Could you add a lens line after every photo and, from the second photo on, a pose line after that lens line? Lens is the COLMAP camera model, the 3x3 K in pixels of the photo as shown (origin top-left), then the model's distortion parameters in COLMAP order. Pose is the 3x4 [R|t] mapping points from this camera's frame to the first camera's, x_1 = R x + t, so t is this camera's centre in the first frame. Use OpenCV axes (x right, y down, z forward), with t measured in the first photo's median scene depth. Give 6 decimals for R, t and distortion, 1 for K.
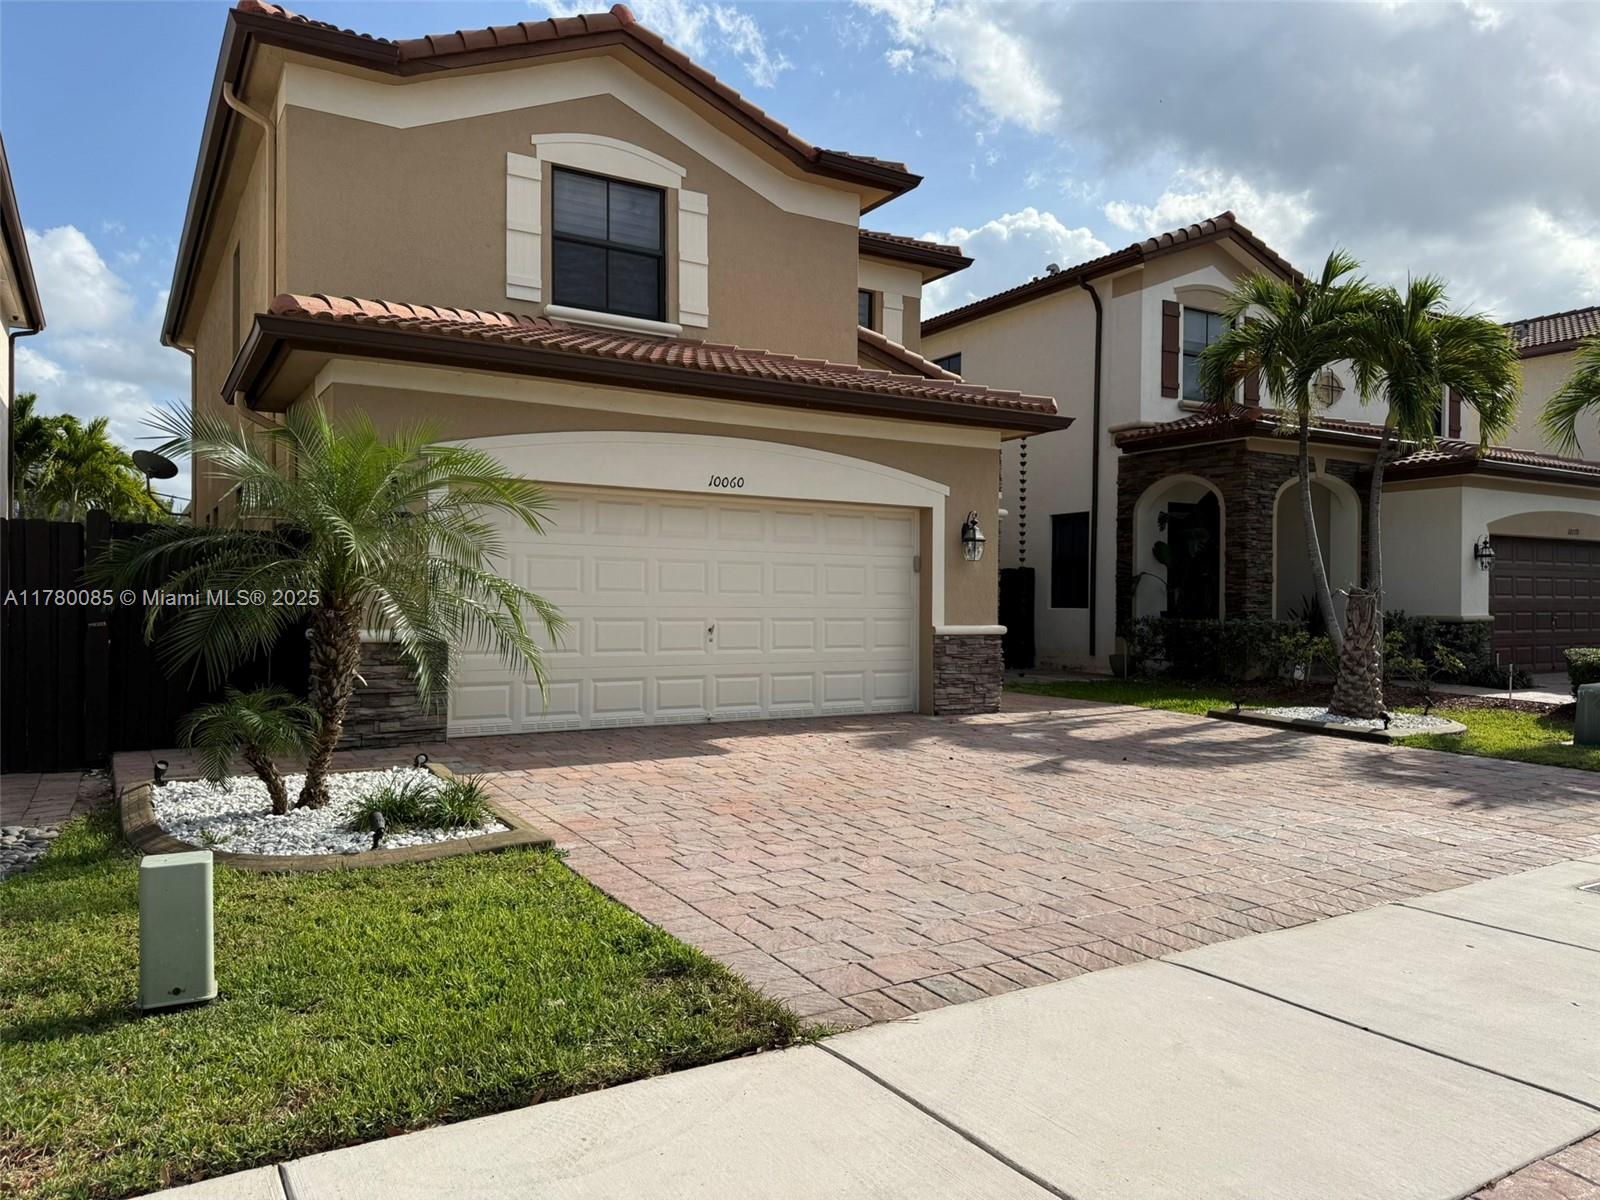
lens RADIAL K [[1137.6, 0, 815.0], [0, 1137.6, 622.7], [0, 0, 1]] dist [0.063201, -0.077932]
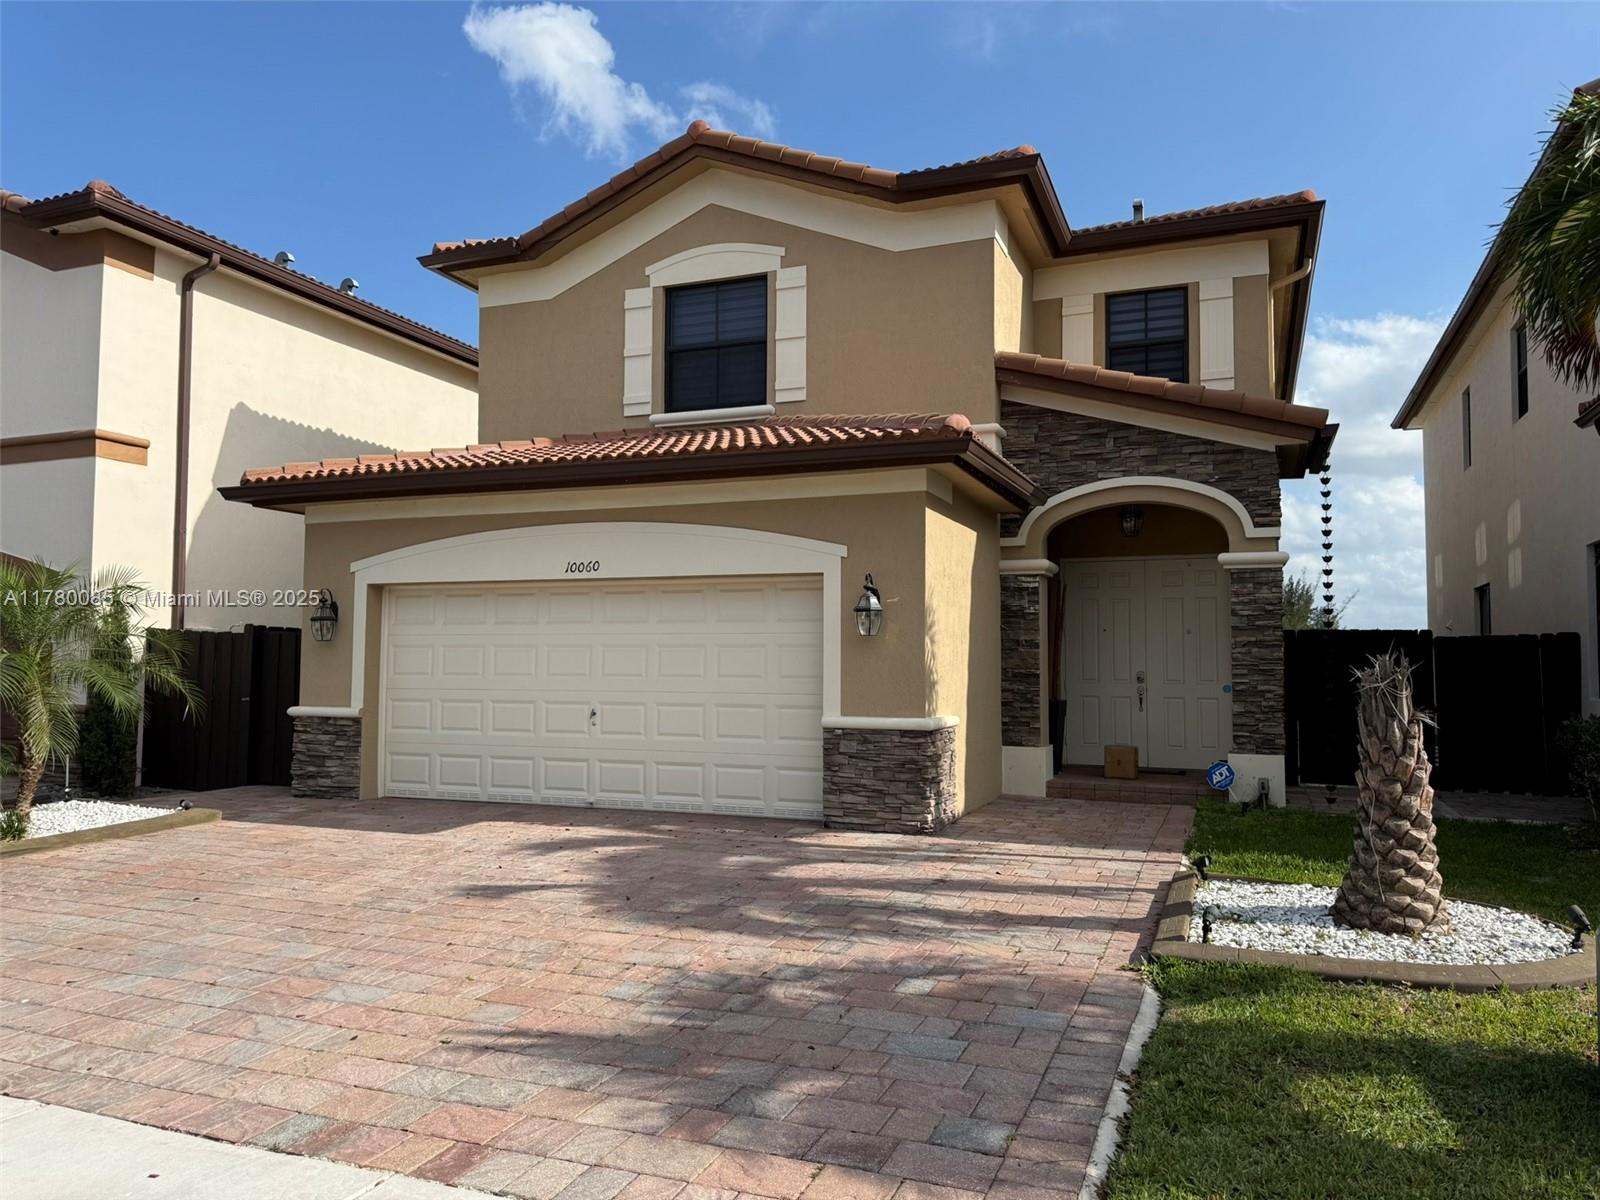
lens RADIAL K [[1137.6, 0, 805.3], [0, 1137.6, 615.7], [0, 0, 1]] dist [0.063201, -0.077932]
pose [[0.592744, -0.043107, -0.804237, 0.745371], [-0.017308, 0.997654, -0.066231, -0.015117], [0.805205, 0.053178, 0.590607, 0.494167]]
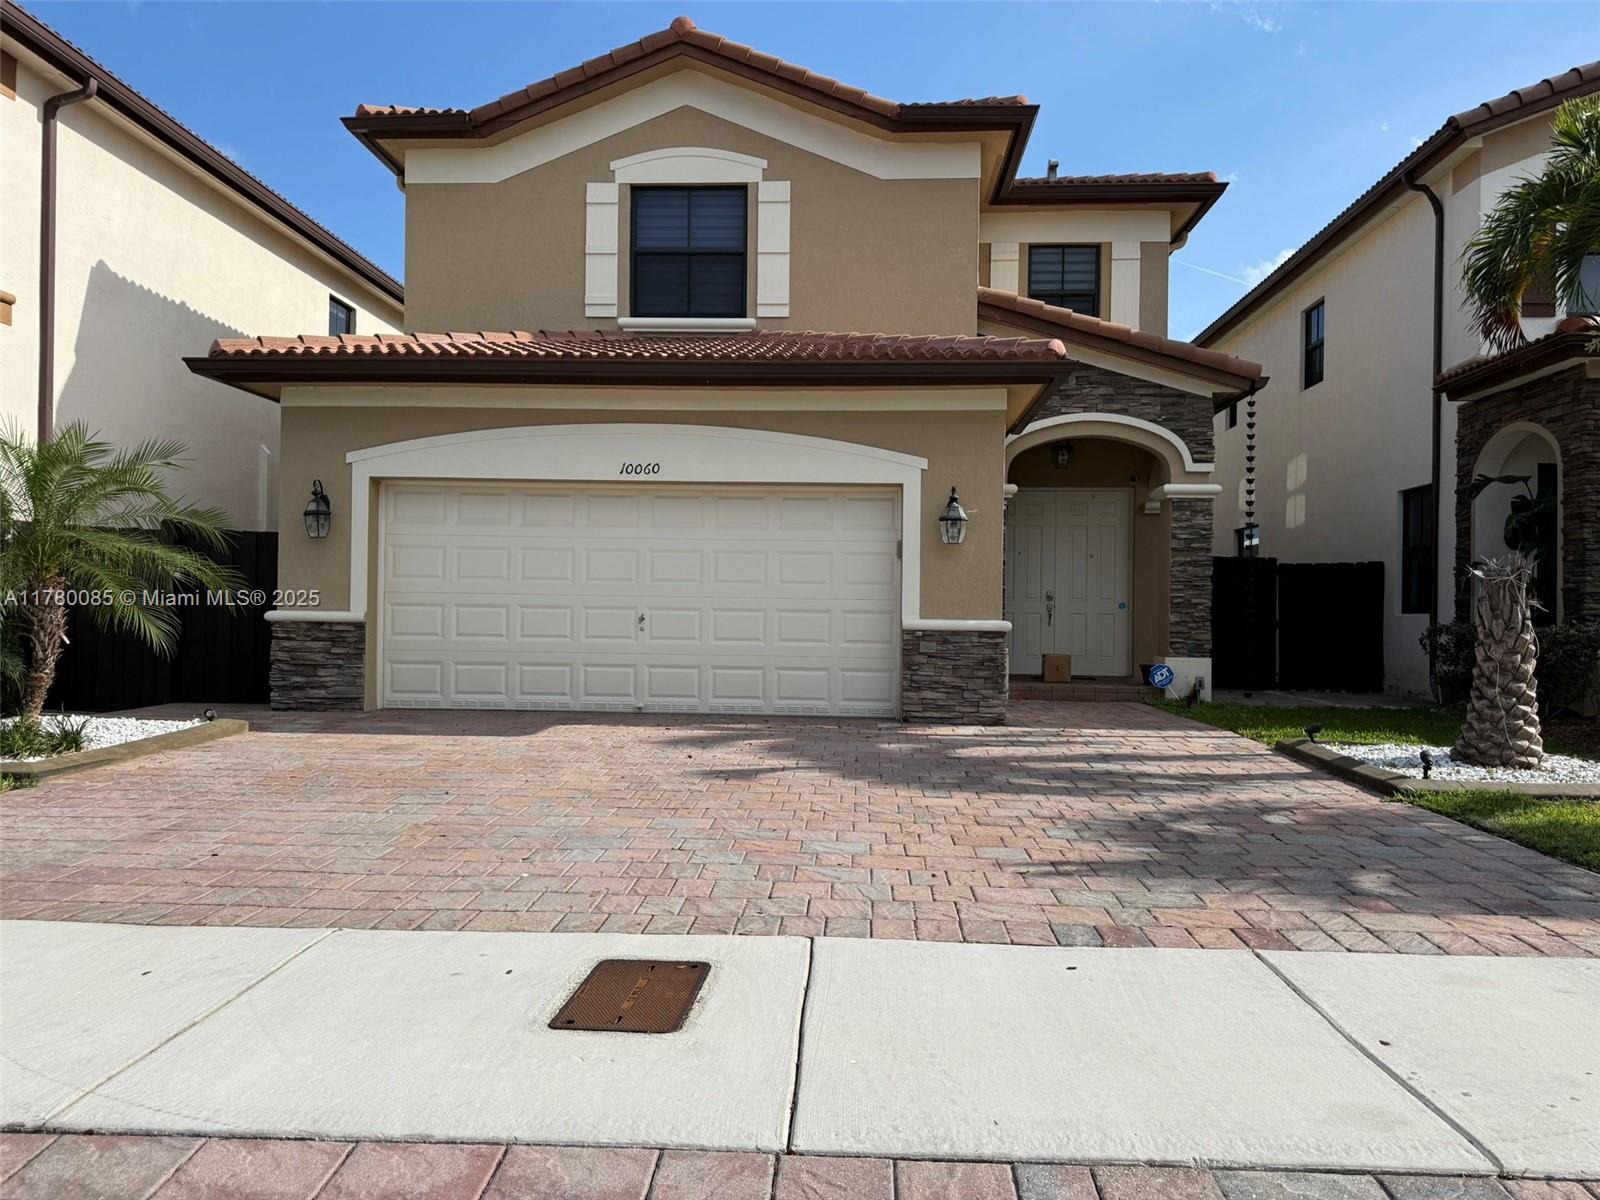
lens RADIAL K [[1137.6, 0, 802.9], [0, 1137.6, 623.3], [0, 0, 1]] dist [0.063201, -0.077932]
pose [[0.816945, 0.006895, -0.576674, 0.534936], [-0.019249, 0.999697, -0.015316, 0.020283], [0.576394, 0.023612, 0.816831, 0.241036]]
